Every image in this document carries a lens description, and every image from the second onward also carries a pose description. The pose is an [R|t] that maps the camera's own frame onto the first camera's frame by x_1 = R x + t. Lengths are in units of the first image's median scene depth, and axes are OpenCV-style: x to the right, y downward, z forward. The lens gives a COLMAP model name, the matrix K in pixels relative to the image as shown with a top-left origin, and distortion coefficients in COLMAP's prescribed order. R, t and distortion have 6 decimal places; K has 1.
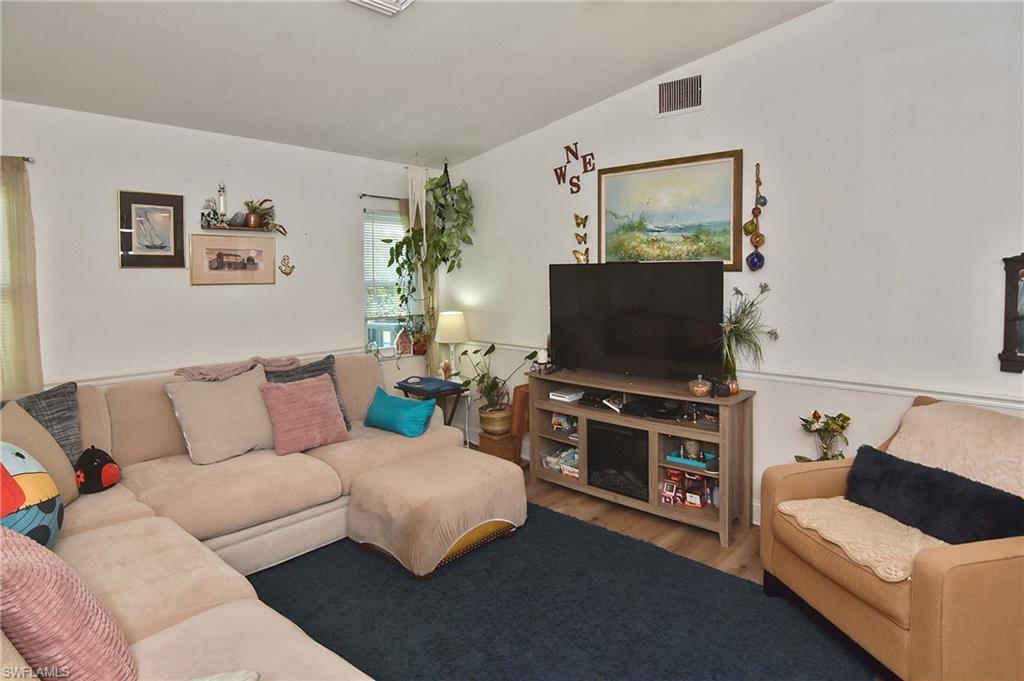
lens RADIAL K [[575.7, 0, 510.4], [0, 575.7, 288.1], [0, 0, 1]] dist [0.019614, -0.000581]
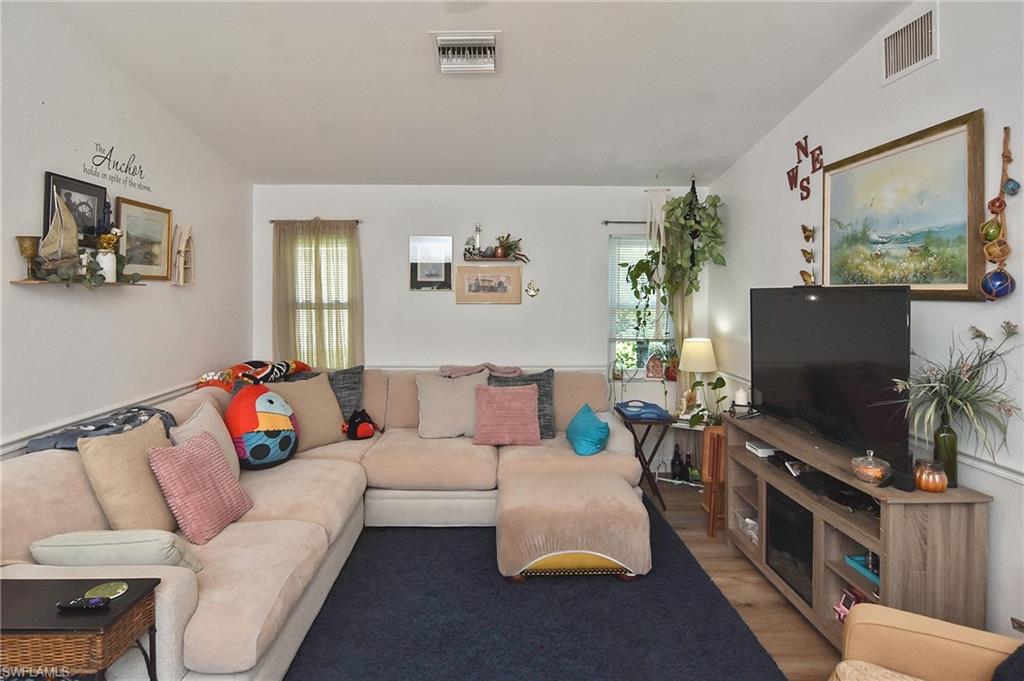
lens RADIAL K [[566.9, 0, 509.4], [0, 566.9, 295.6], [0, 0, 1]] dist [0.003649, 0.000453]
pose [[0.694546, 0.012767, -0.719335, 0.441541], [-0.028035, 0.999563, -0.009328, -0.014000], [0.718902, 0.026645, 0.694601, 0.183350]]
